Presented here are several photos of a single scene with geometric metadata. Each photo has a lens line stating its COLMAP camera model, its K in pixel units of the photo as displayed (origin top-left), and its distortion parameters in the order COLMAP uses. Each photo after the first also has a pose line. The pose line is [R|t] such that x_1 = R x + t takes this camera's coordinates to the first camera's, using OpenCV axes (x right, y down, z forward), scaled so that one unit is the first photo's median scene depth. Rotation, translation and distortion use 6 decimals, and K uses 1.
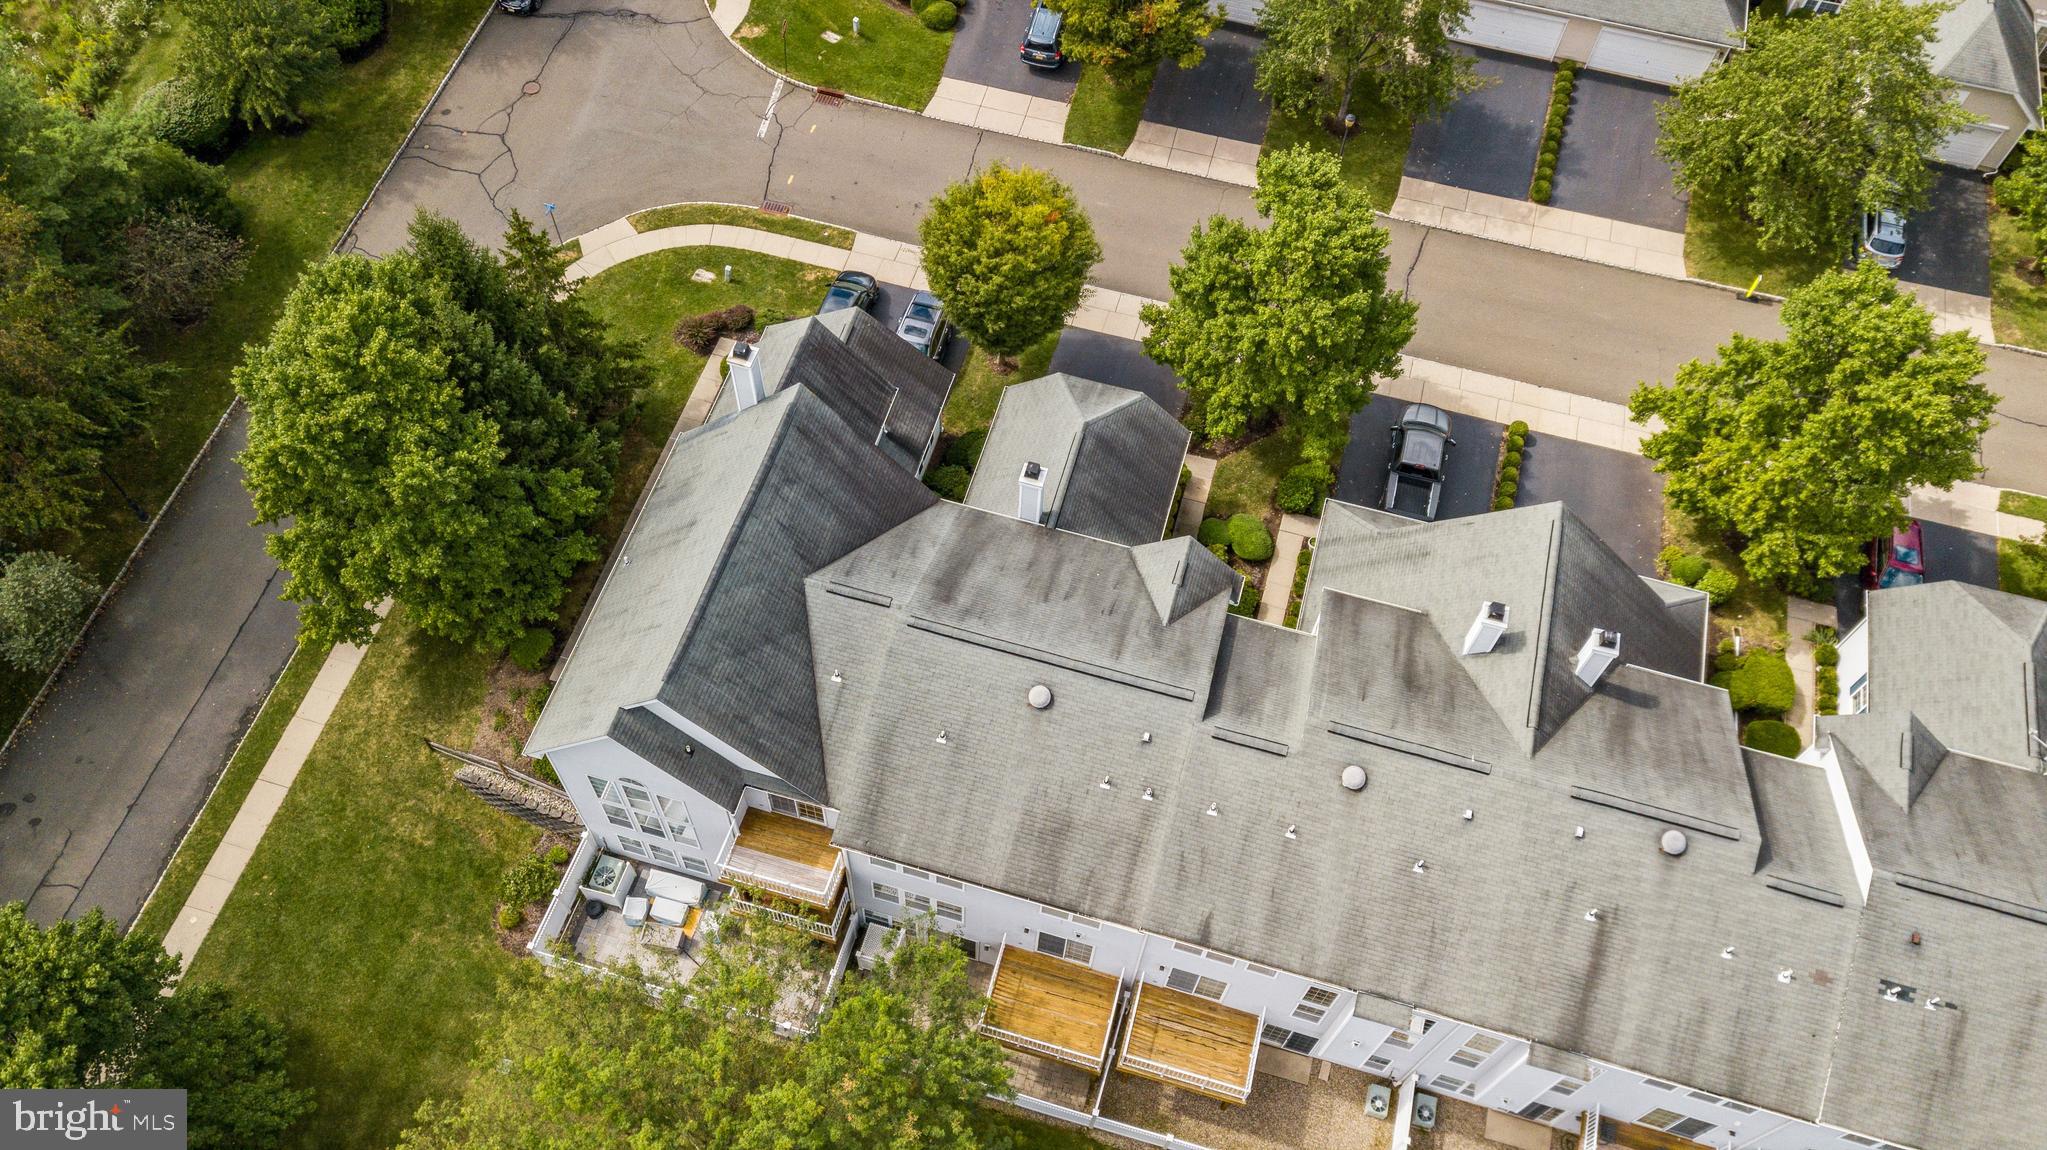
lens RADIAL K [[1589.7, 0, 1030.1], [0, 1589.7, 575.7], [0, 0, 1]] dist [0.040704, -0.000971]
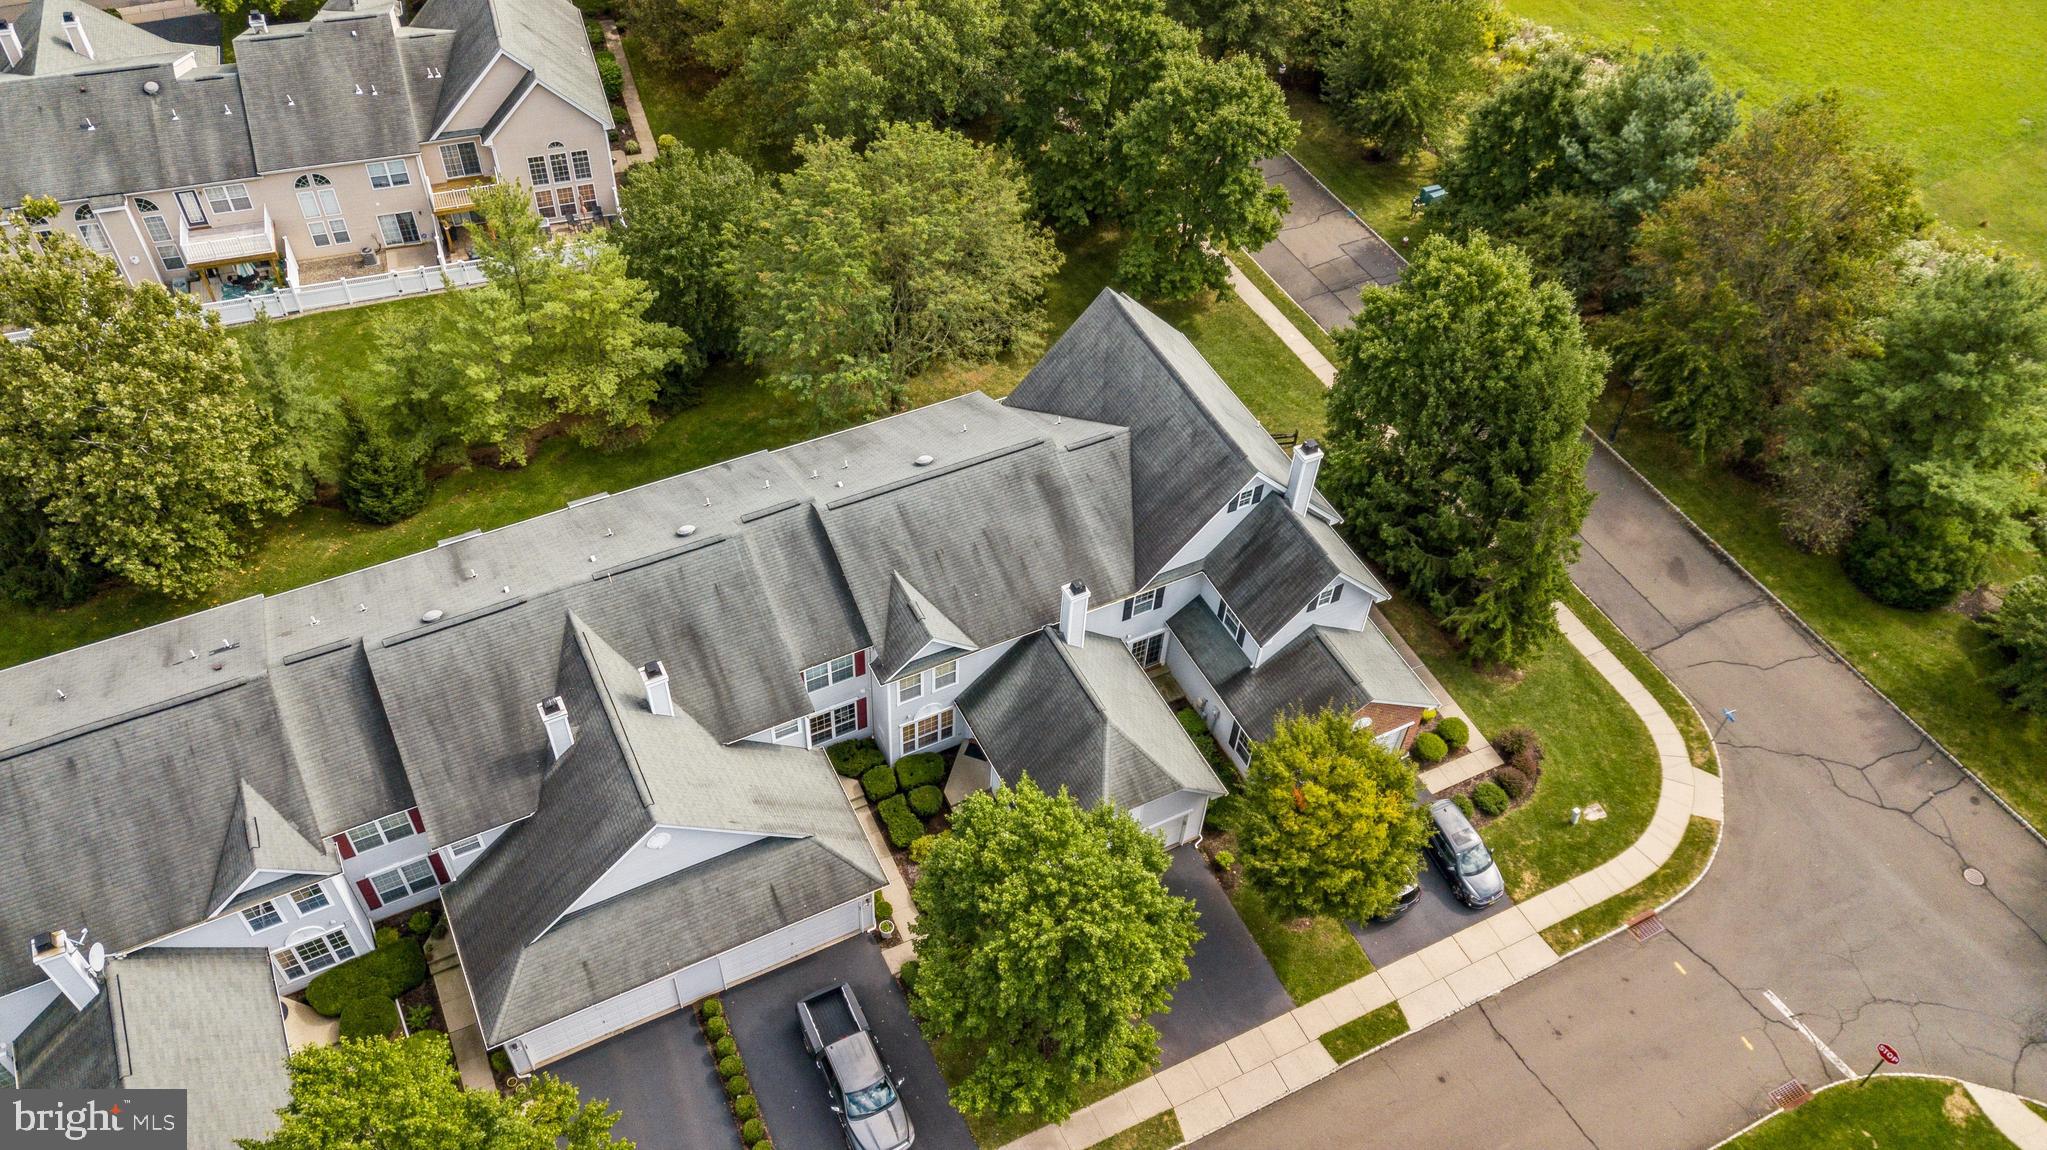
lens RADIAL K [[1589.7, 0, 1030.1], [0, 1589.7, 575.7], [0, 0, 1]] dist [0.040704, -0.000971]
pose [[-0.733193, 0.460866, -0.500030, 0.439463], [-0.616967, -0.141604, 0.774145, -0.687691], [0.285971, 0.876100, 0.388162, 0.423651]]
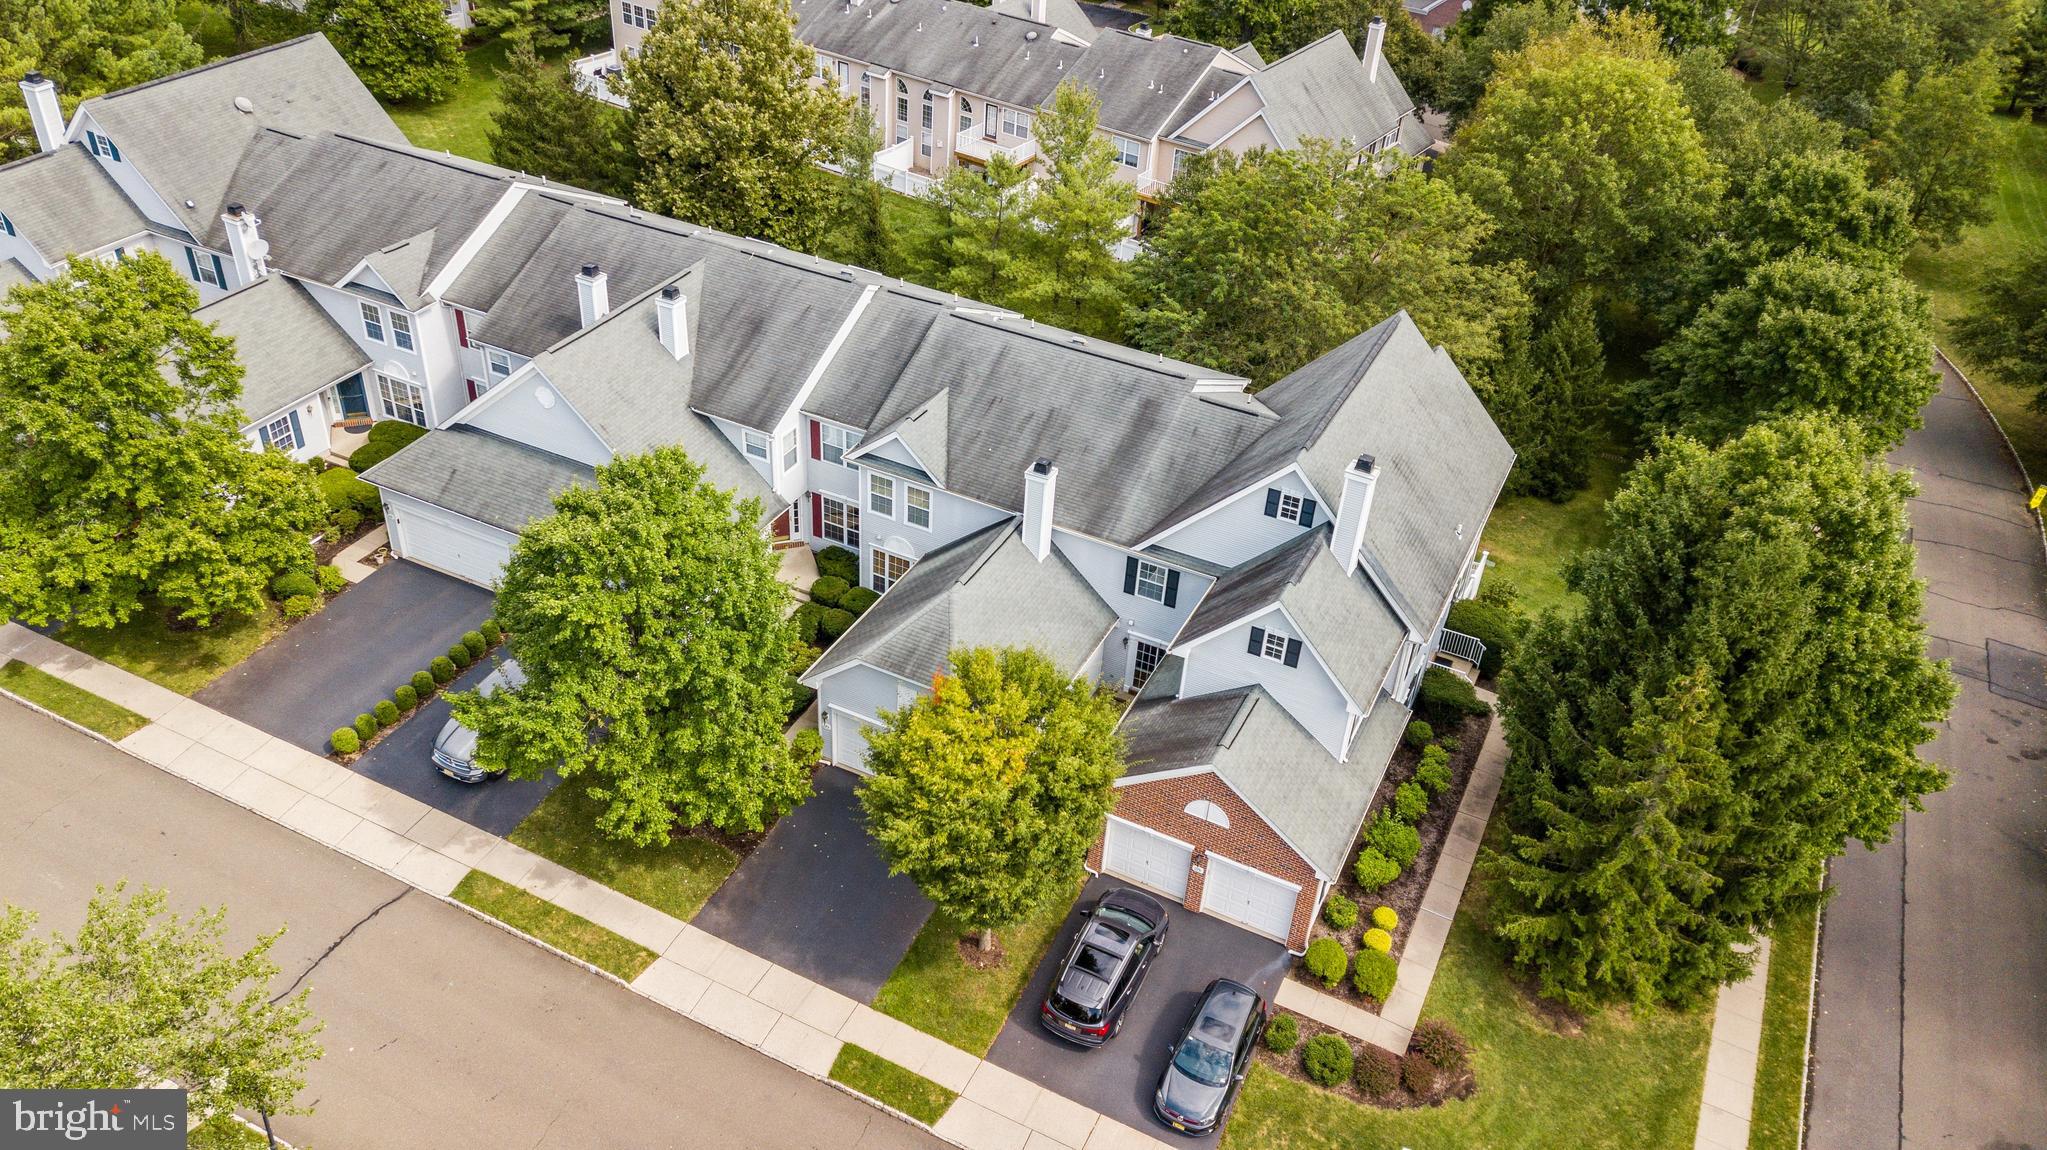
lens RADIAL K [[1589.7, 0, 1030.1], [0, 1589.7, 575.7], [0, 0, 1]] dist [0.040704, -0.000971]
pose [[-0.979728, -0.175622, 0.096386, -0.071620], [0.107076, -0.052421, 0.992868, -0.769911], [-0.169317, 0.983061, 0.070163, 0.764775]]
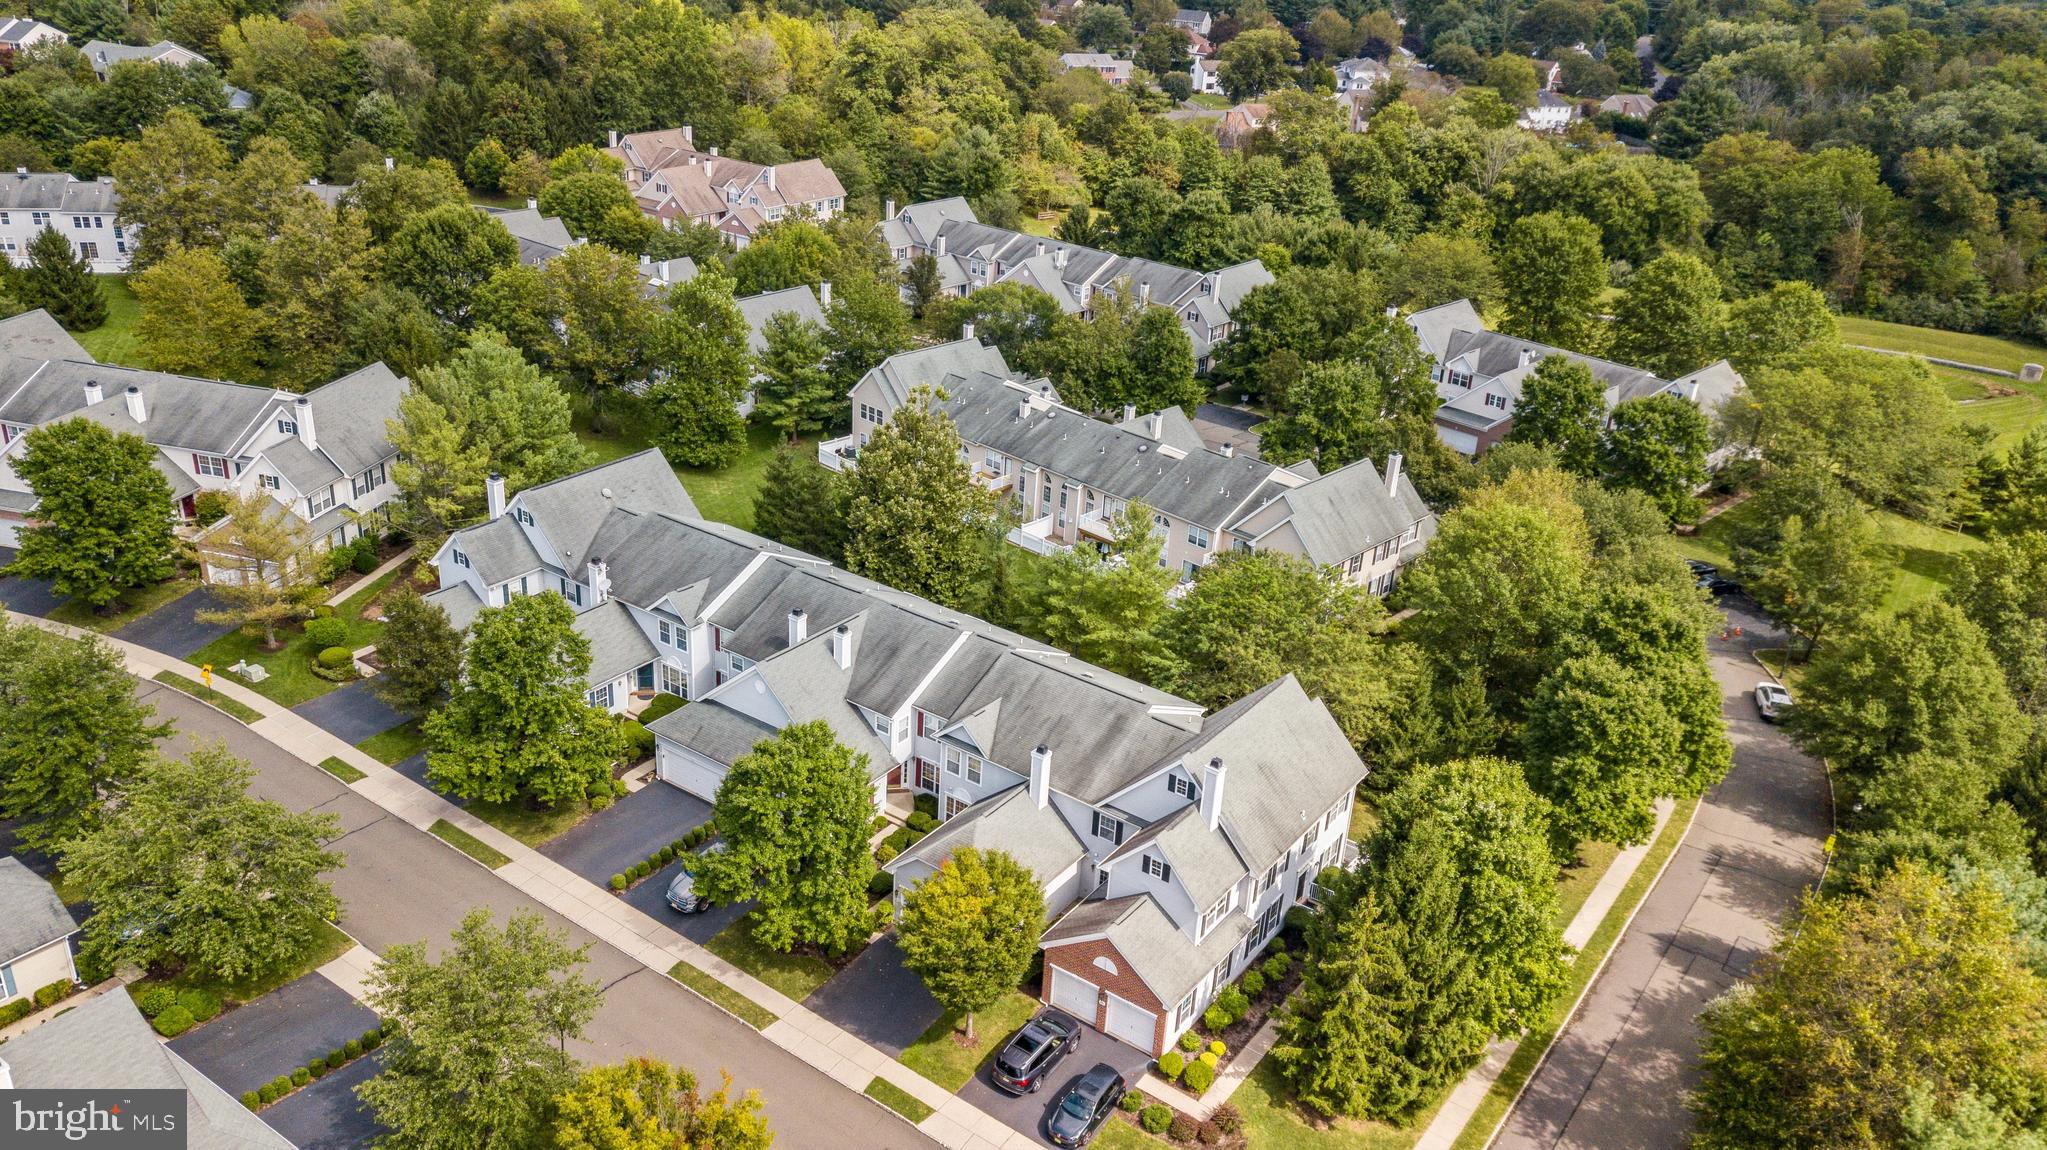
lens RADIAL K [[1577.0, 0, 1034.5], [0, 1577.0, 580.1], [0, 0, 1]] dist [0.116057, -0.258514]
pose [[-0.939128, -0.217005, 0.266361, -0.281954], [0.238785, 0.145159, 0.960162, -1.209000], [-0.247024, 0.965317, -0.084505, 0.743783]]
